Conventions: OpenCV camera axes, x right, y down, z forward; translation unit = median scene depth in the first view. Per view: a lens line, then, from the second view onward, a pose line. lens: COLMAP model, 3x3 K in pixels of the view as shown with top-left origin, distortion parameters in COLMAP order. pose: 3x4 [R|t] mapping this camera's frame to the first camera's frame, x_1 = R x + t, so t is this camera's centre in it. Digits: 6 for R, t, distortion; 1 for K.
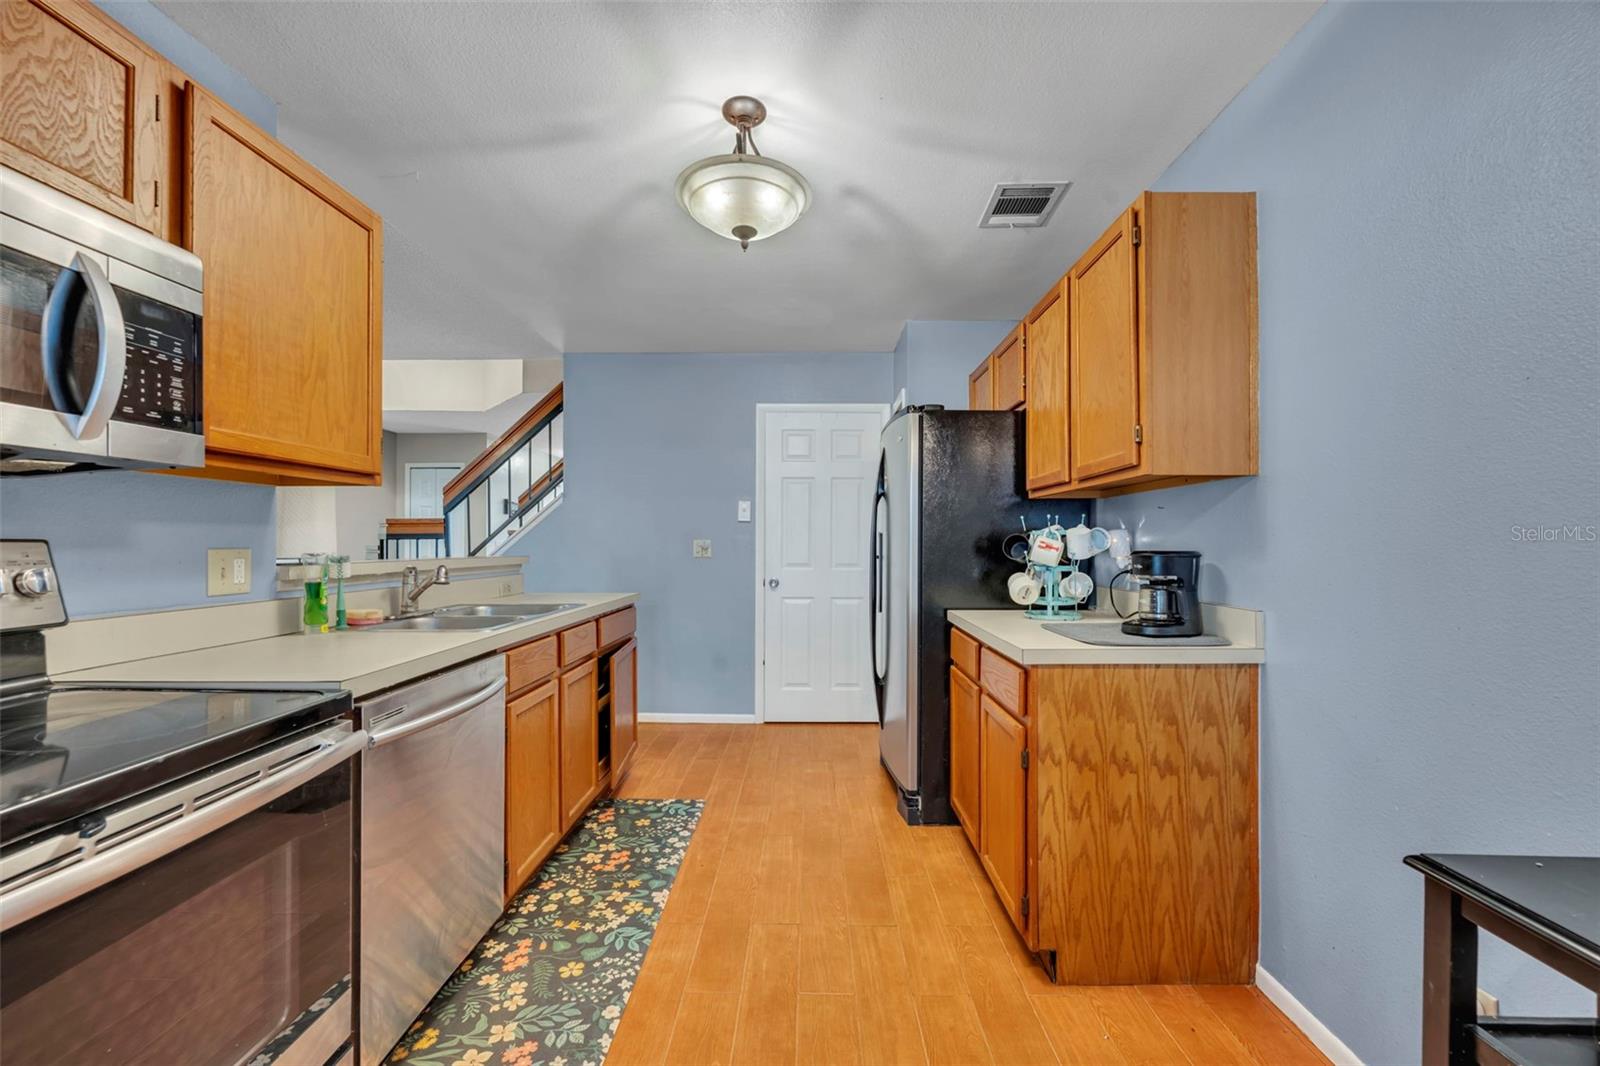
lens RADIAL K [[658.2, 0, 804.7], [0, 658.2, 536.0], [0, 0, 1]] dist [-0.000026, -0.000075]
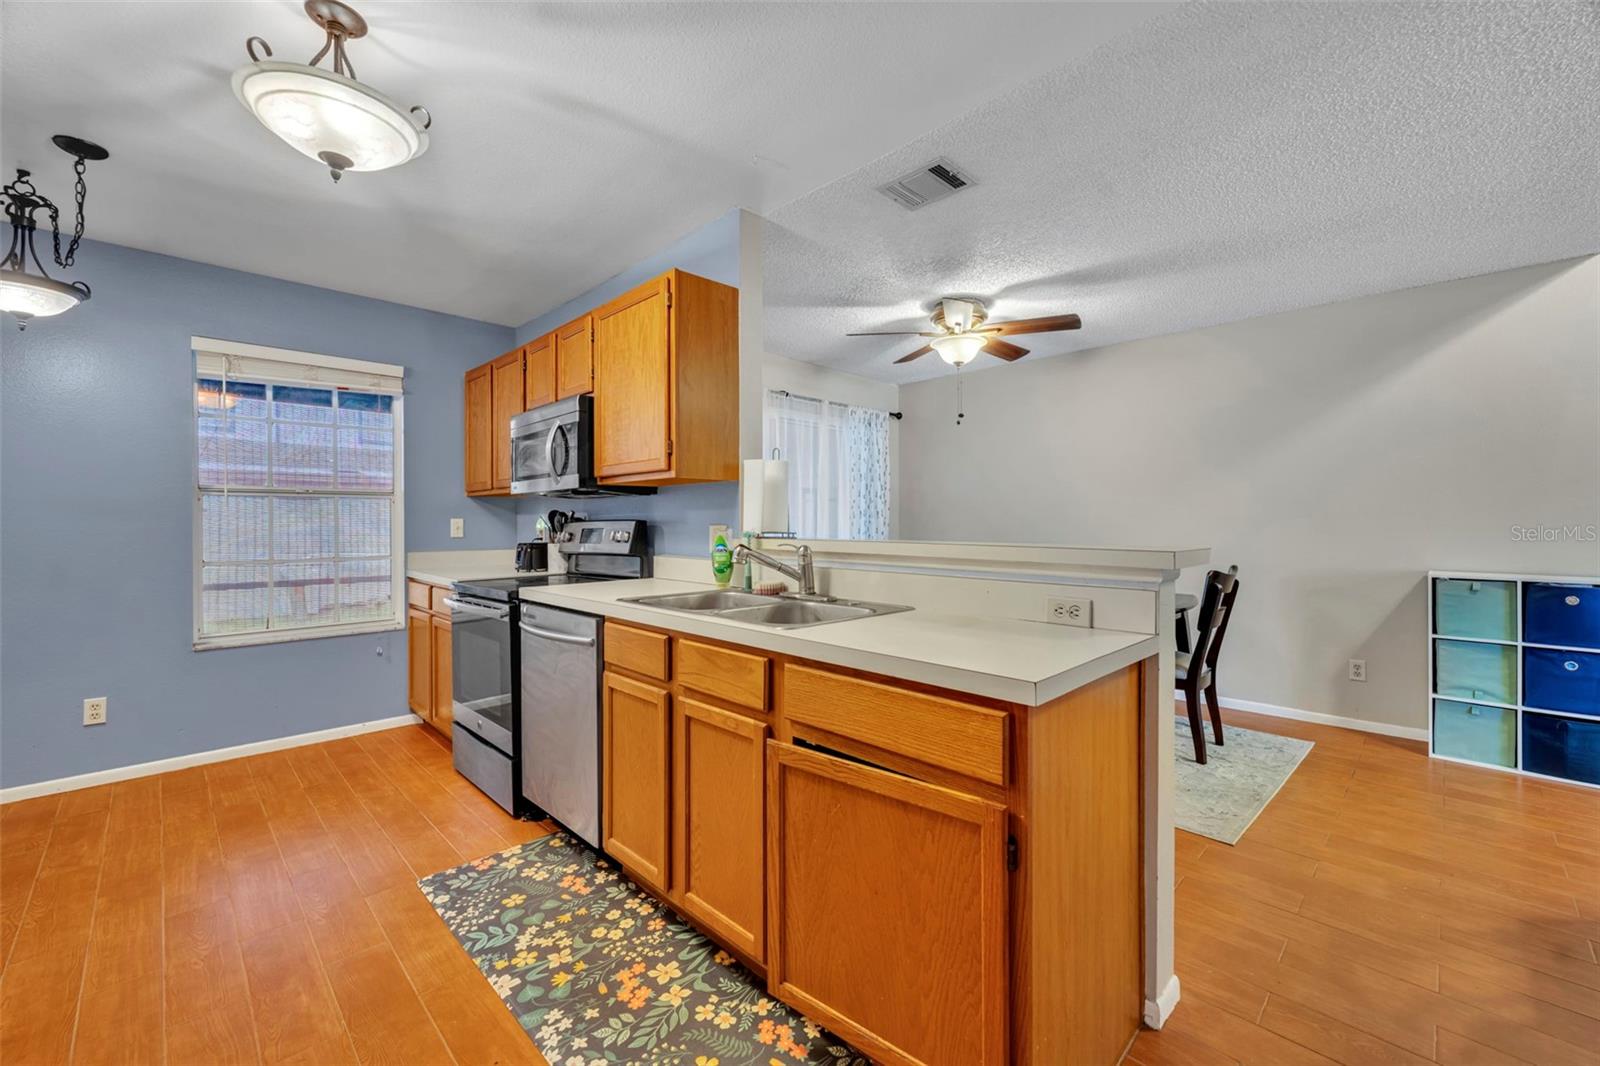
lens RADIAL K [[638.5, 0, 802.3], [0, 638.5, 524.4], [0, 0, 1]] dist [-0.001160, -0.000111]
pose [[-0.696674, 0.004113, -0.717376, 0.072877], [0.005512, 0.999985, 0.000381, 0.010157], [0.717366, -0.003689, -0.696687, 1.773999]]
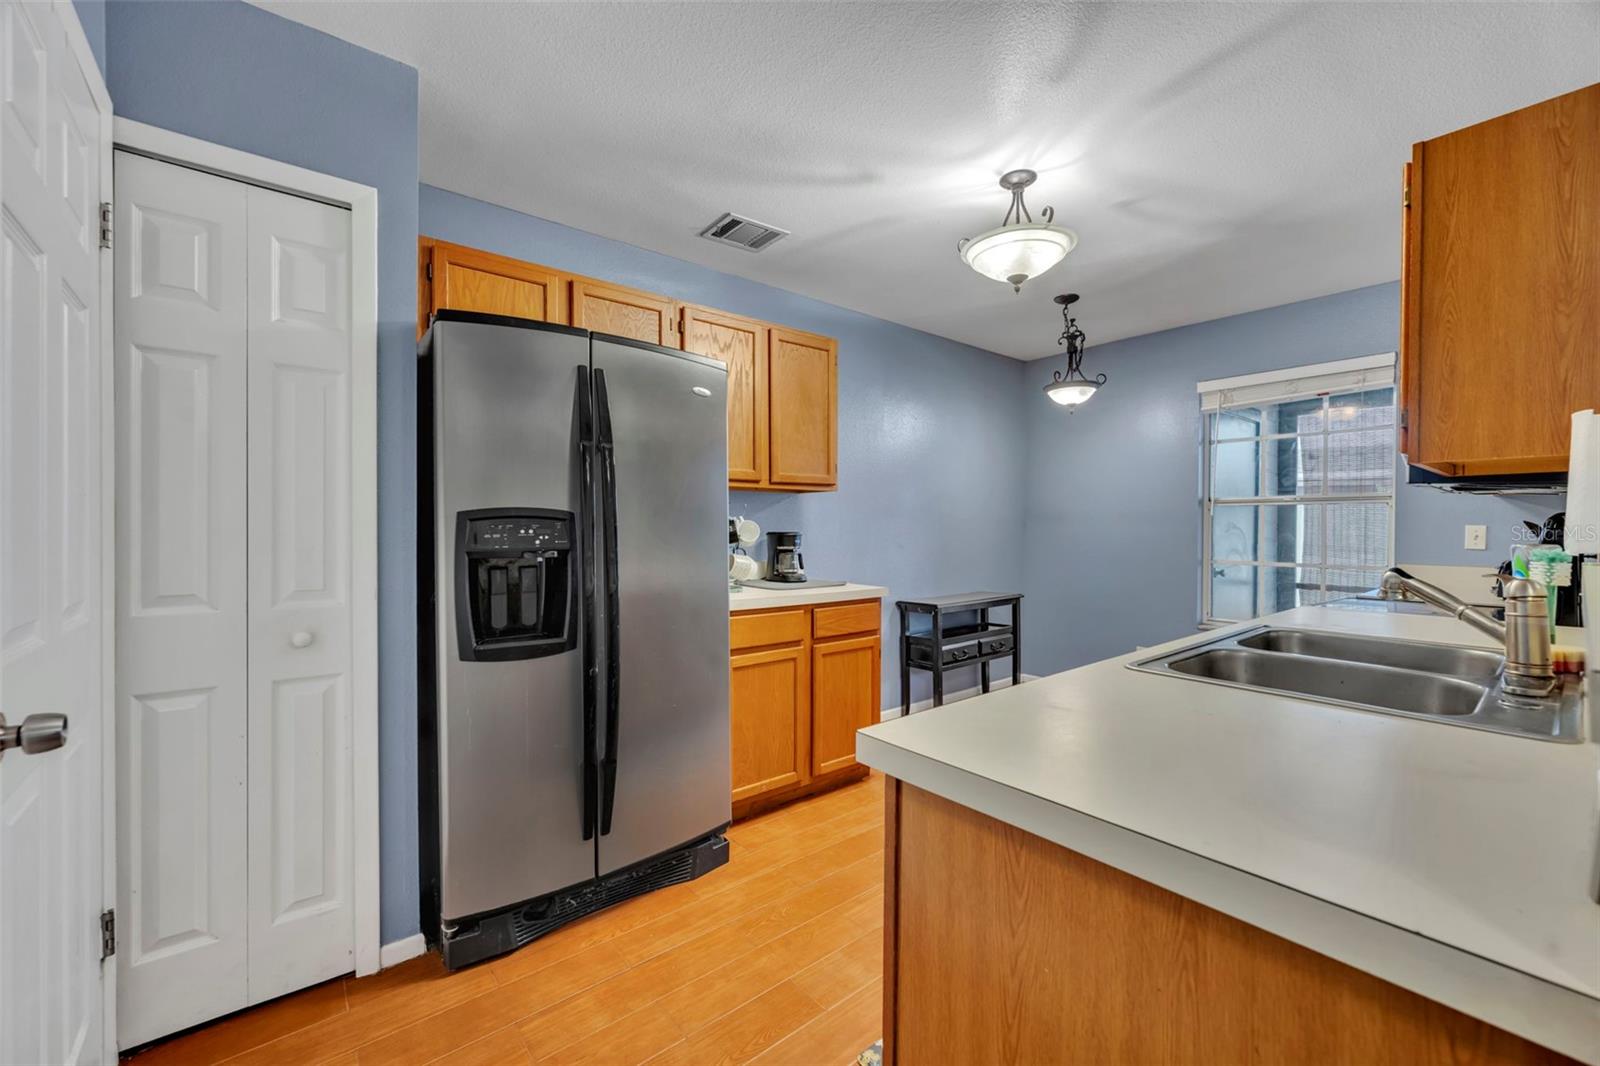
lens RADIAL K [[638.5, 0, 802.3], [0, 638.5, 524.4], [0, 0, 1]] dist [-0.001160, -0.000111]
pose [[-0.645788, -0.002183, 0.763514, -0.665081], [-0.011737, 0.999906, -0.007069, 0.014955], [-0.763426, -0.013526, -0.645753, 1.844711]]
